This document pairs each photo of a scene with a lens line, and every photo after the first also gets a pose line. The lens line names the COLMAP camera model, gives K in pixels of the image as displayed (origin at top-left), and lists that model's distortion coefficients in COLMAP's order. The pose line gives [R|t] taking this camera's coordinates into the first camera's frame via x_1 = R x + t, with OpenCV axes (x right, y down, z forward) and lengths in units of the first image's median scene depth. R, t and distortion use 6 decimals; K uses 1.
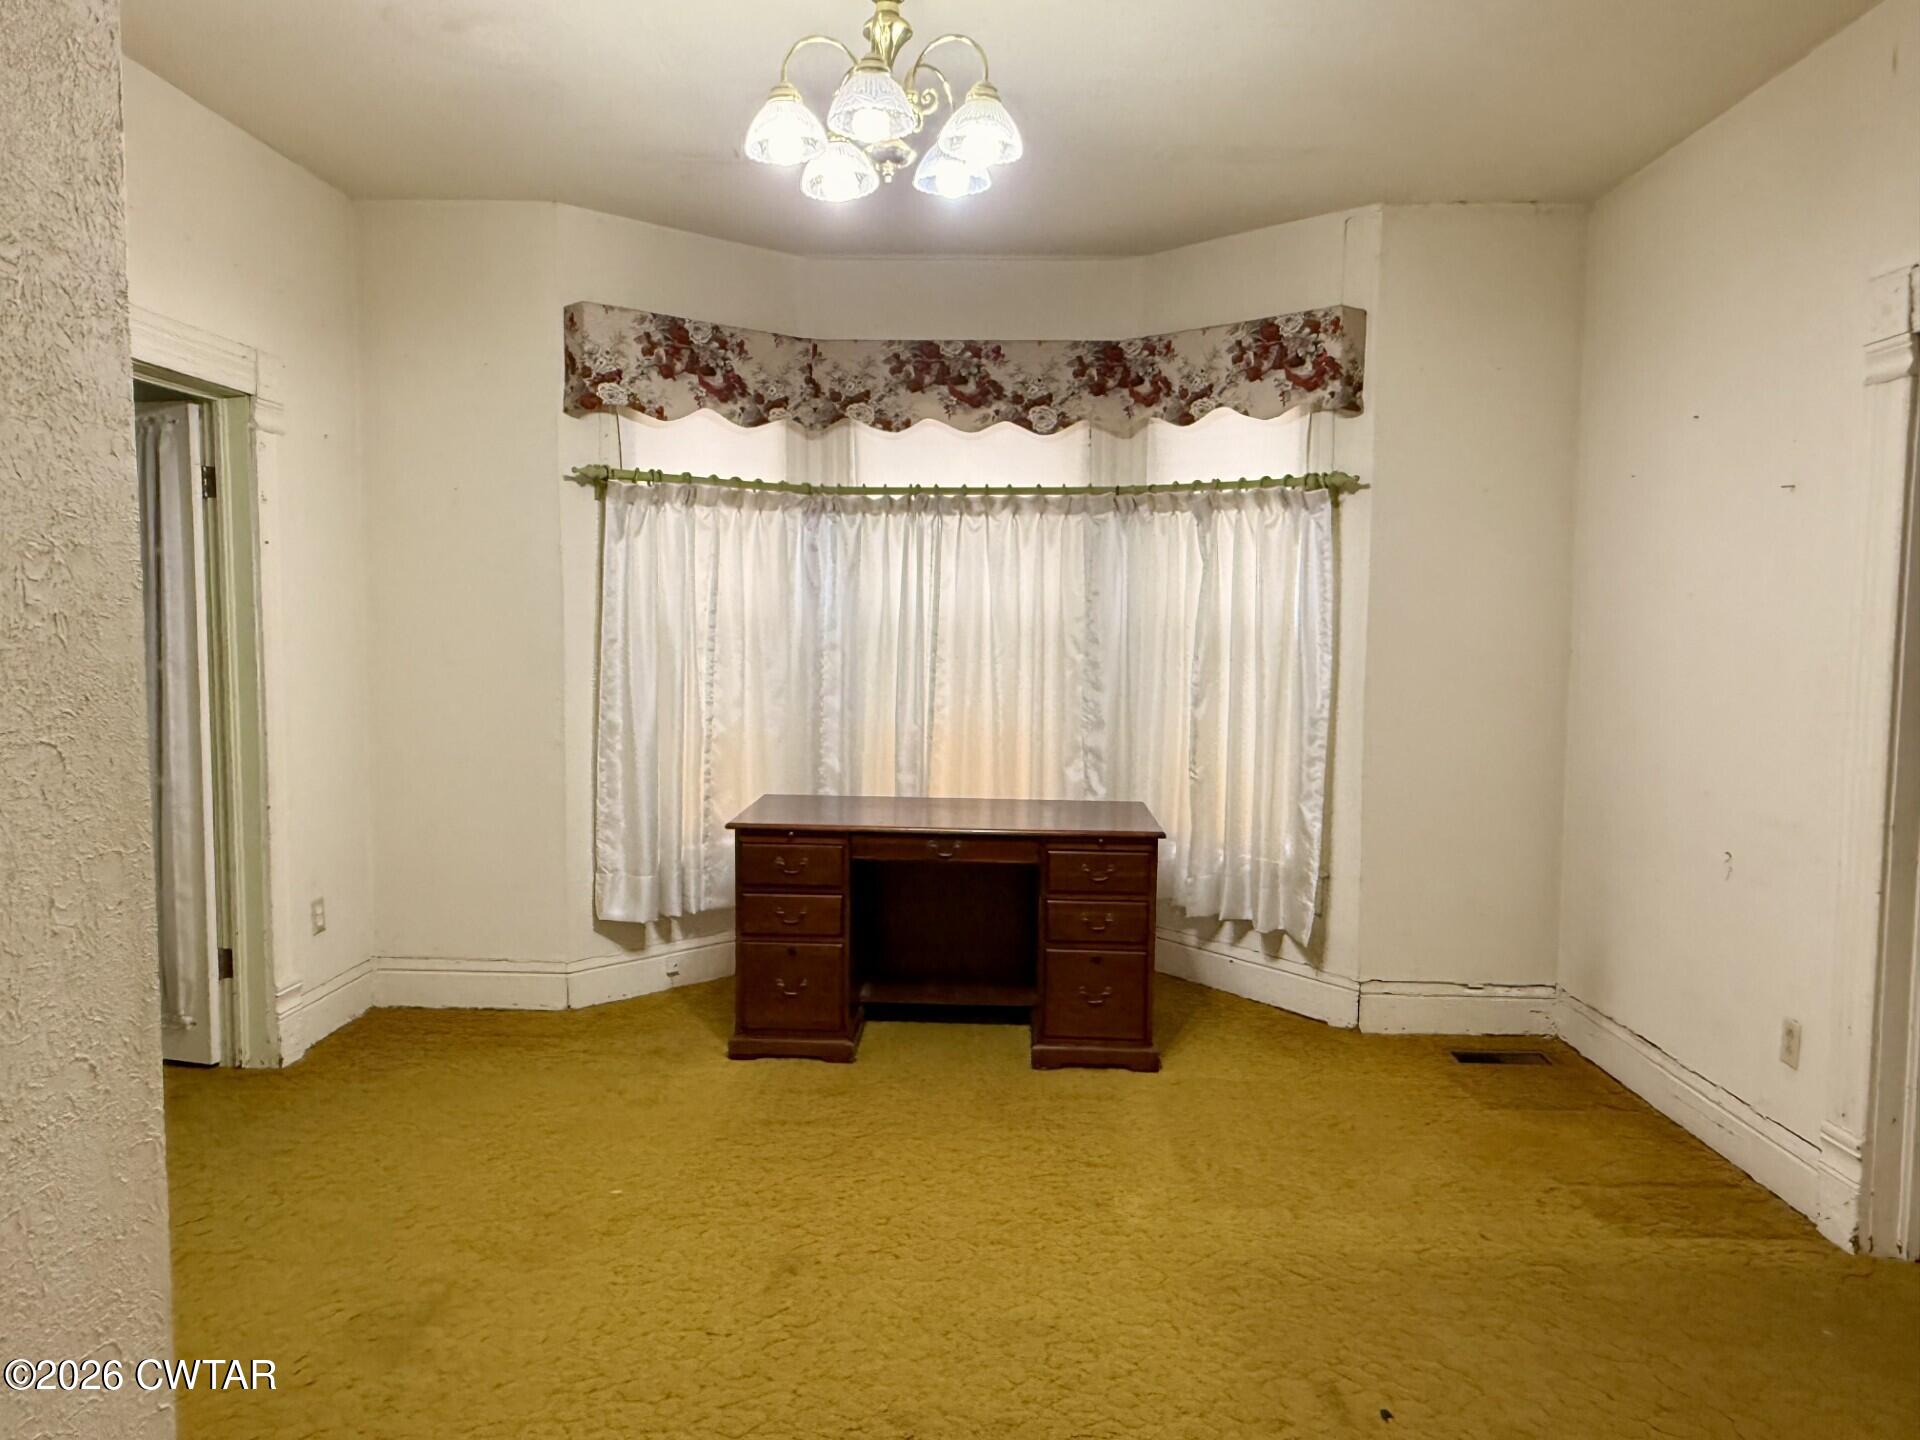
lens RADIAL K [[1329.3, 0, 960.0], [0, 1329.3, 720.0], [0, 0, 1]] dist [0.042638, -0.095044]
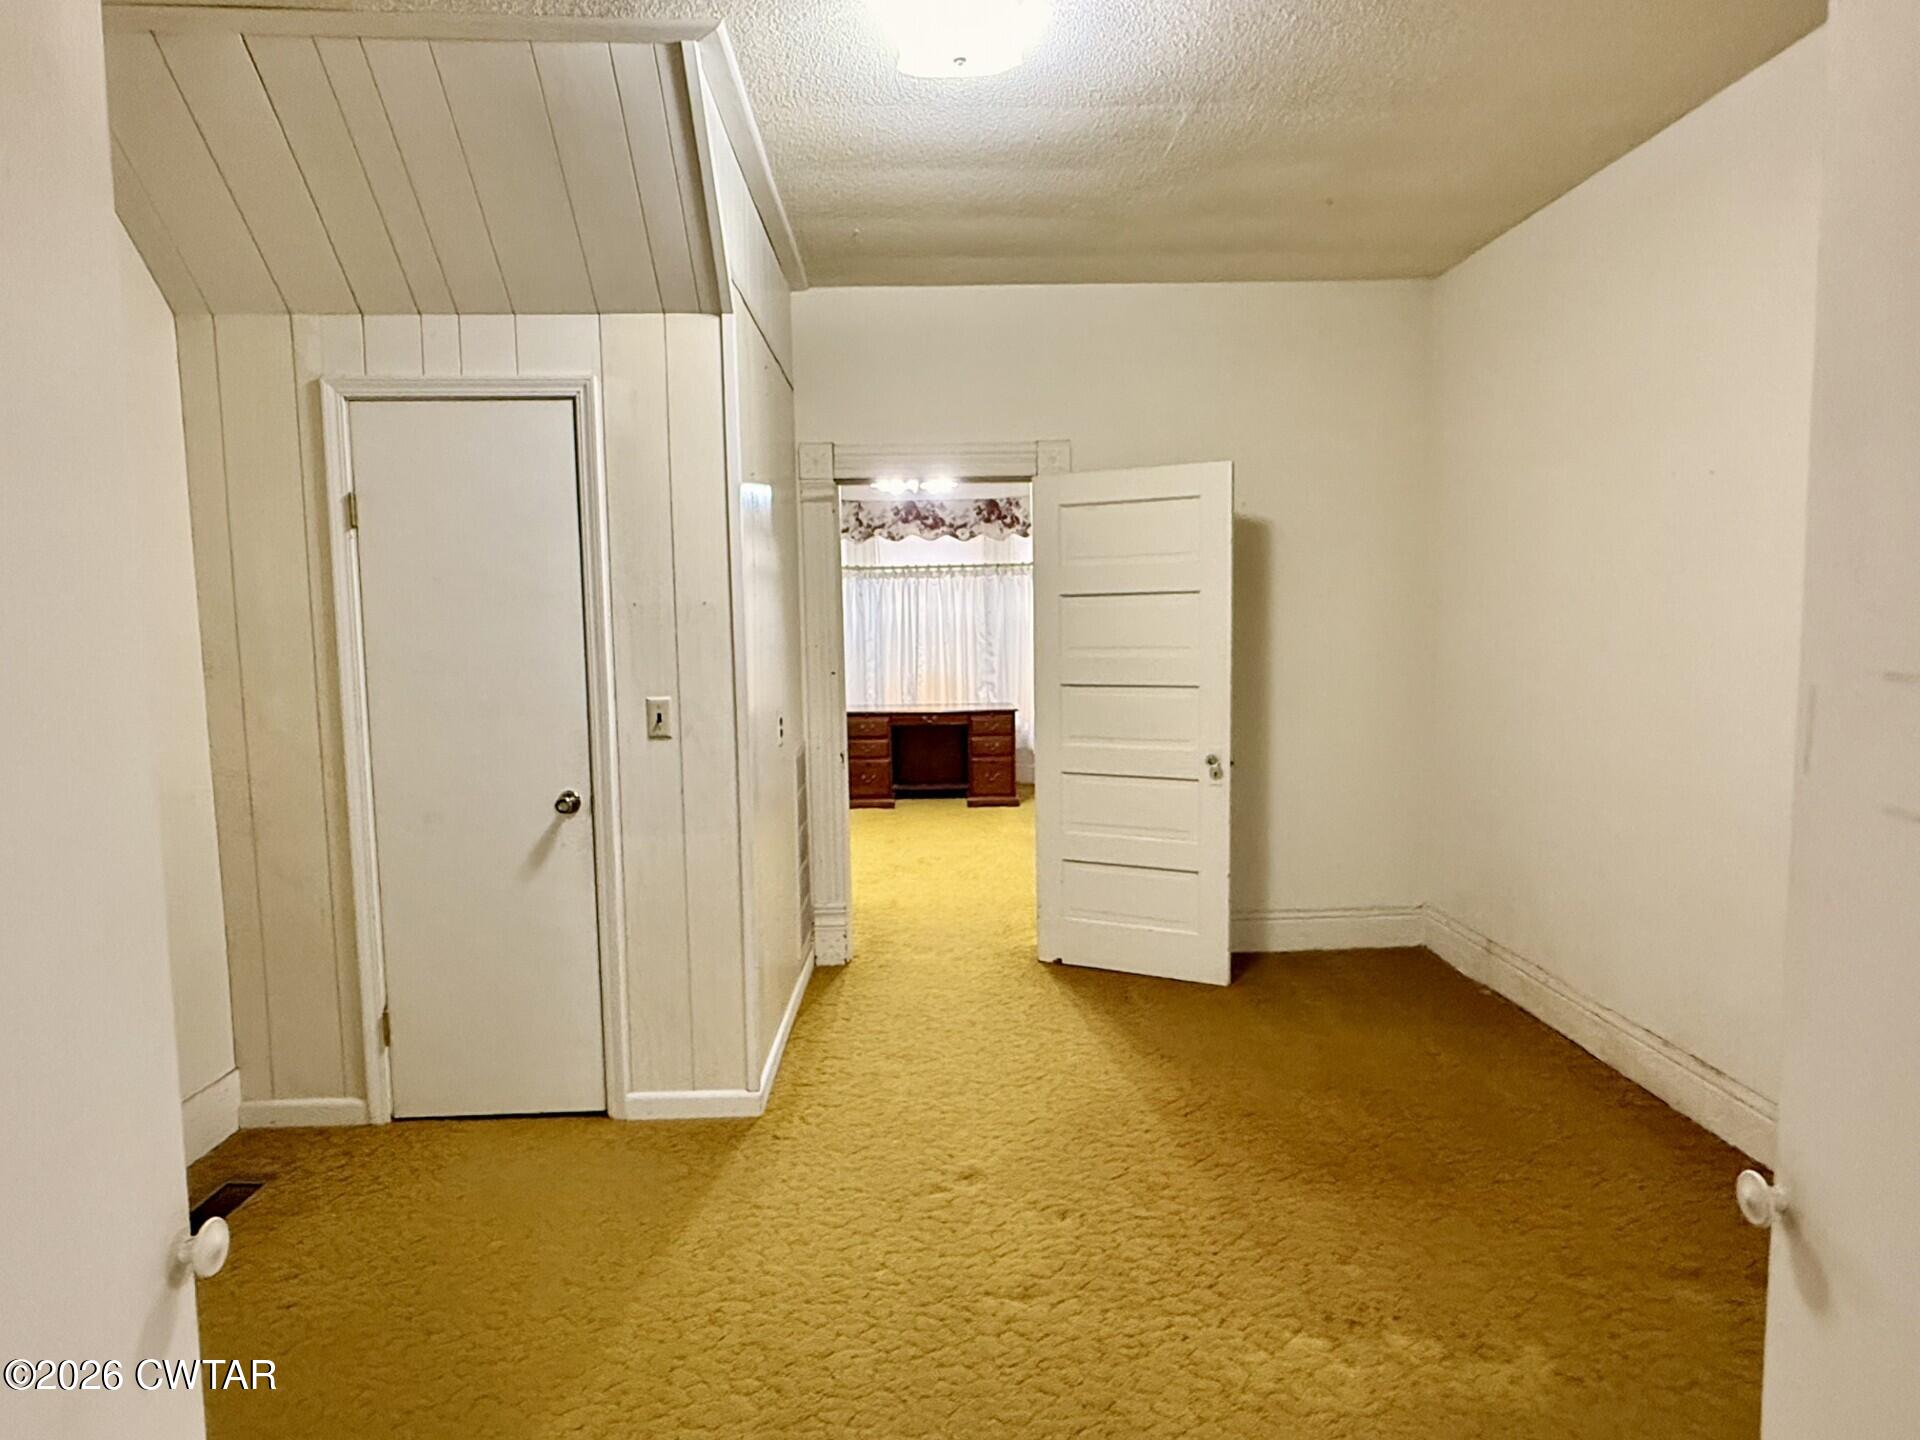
lens RADIAL K [[1329.3, 0, 960.0], [0, 1329.3, 720.0], [0, 0, 1]] dist [0.042638, -0.095044]
pose [[0.997813, -0.031909, 0.057893, -0.081603], [0.031490, 0.999471, 0.008131, 0.065969], [-0.058122, -0.006290, 0.998290, -1.220989]]
